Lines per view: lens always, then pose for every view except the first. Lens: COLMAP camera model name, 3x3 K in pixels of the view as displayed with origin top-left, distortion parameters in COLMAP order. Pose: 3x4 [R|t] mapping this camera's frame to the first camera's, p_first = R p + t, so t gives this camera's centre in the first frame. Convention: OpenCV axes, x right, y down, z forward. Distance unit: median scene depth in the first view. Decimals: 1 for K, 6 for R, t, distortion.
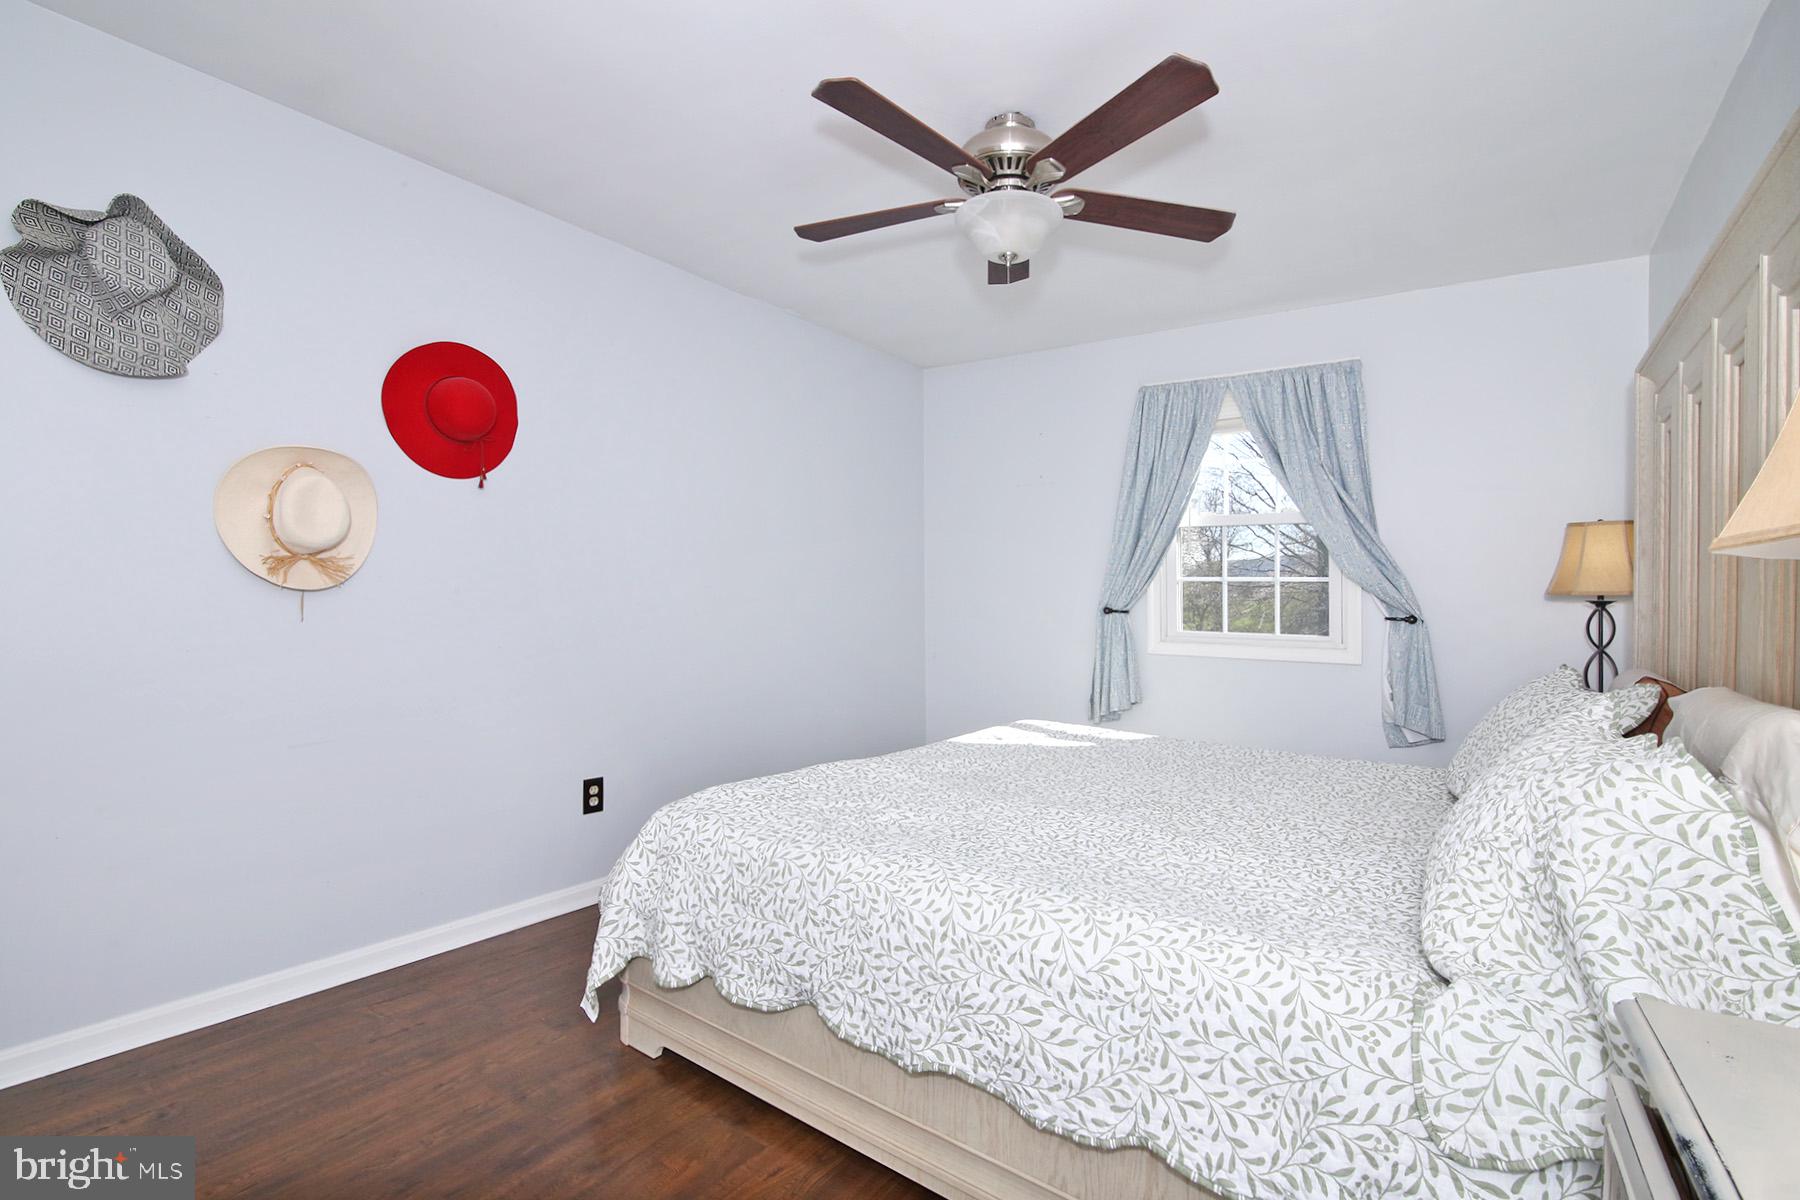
lens RADIAL K [[860.6, 0, 900.0], [0, 860.6, 600.0], [0, 0, 1]] dist [-0.000879, 0.007060]
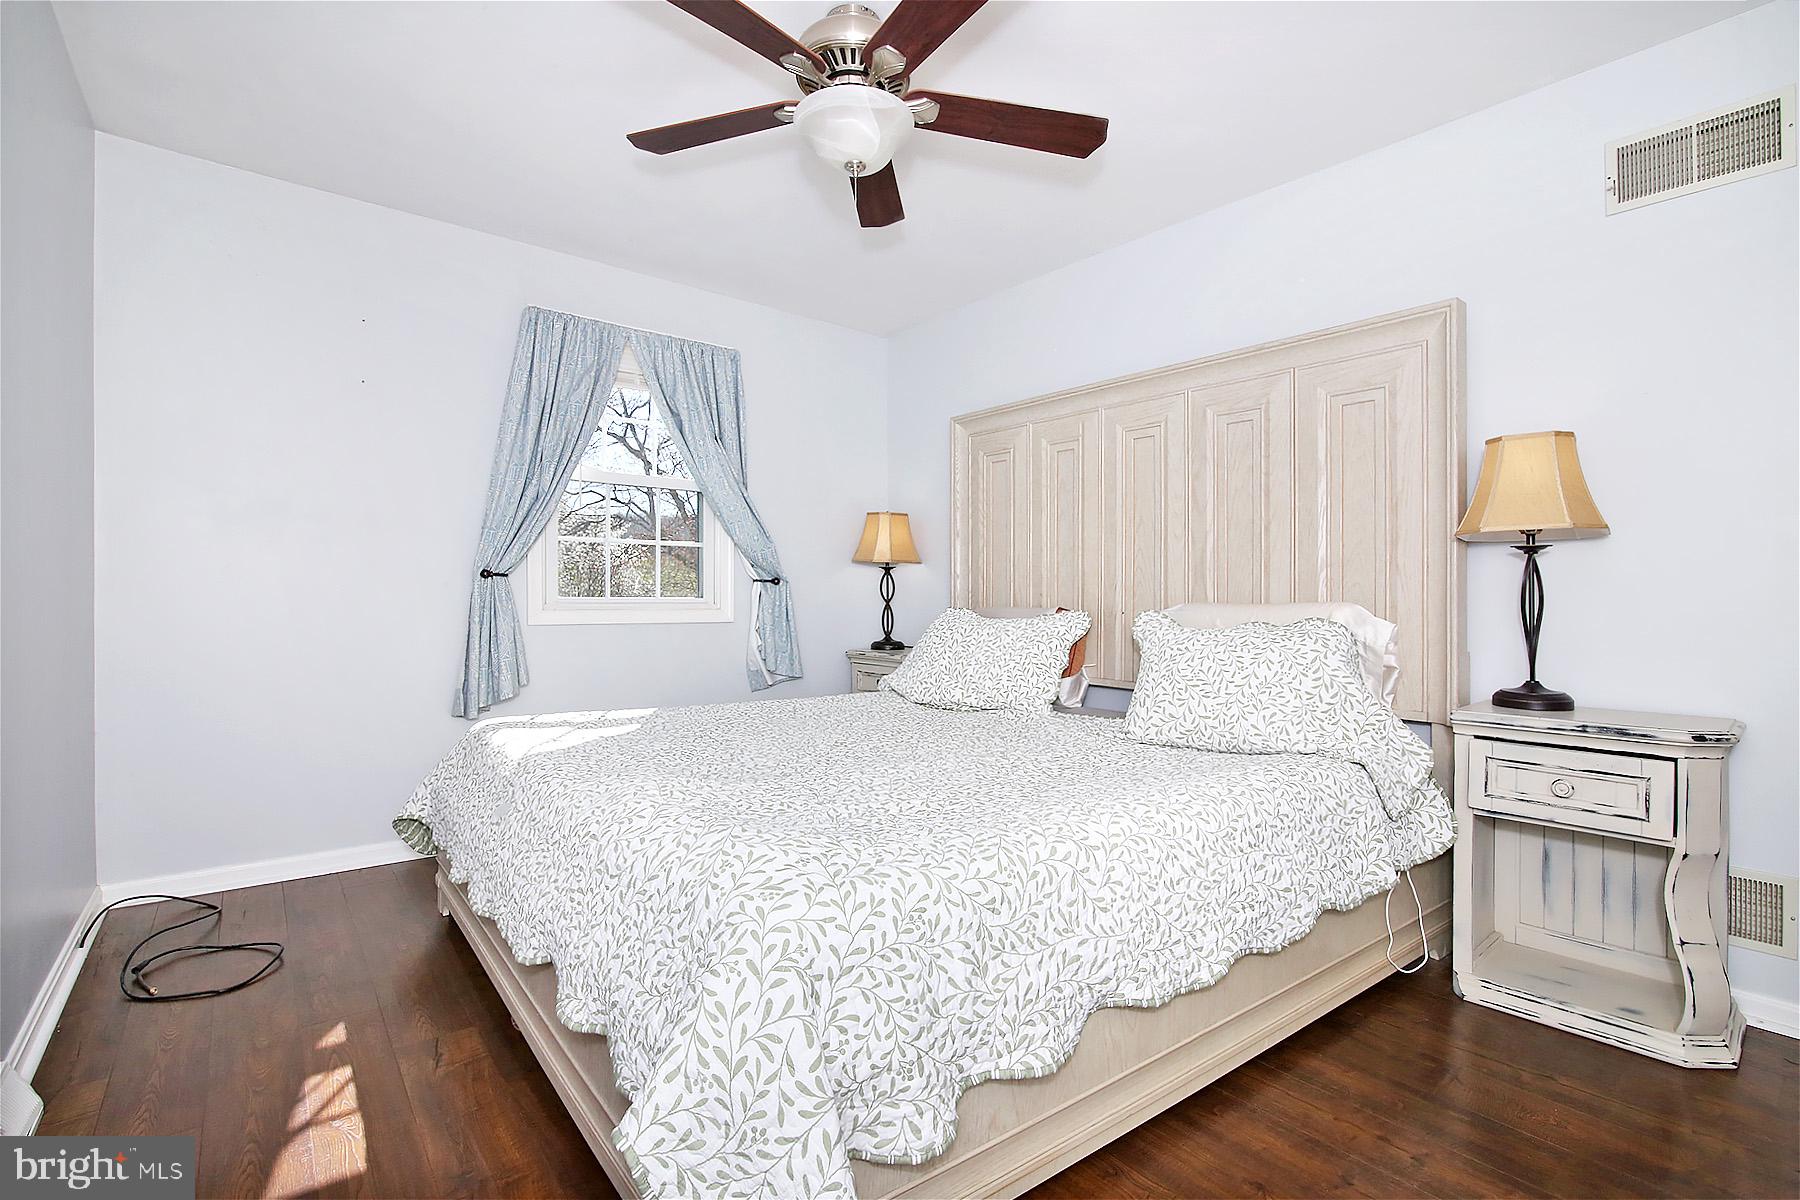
lens RADIAL K [[851.8, 0, 920.9], [0, 851.8, 585.1], [0, 0, 1]] dist [-0.000493, -0.010395]
pose [[0.241010, -0.000477, 0.970522, -0.585232], [0.001430, 0.999999, 0.000137, 0.032197], [-0.970521, 0.001354, 0.241011, 0.591561]]
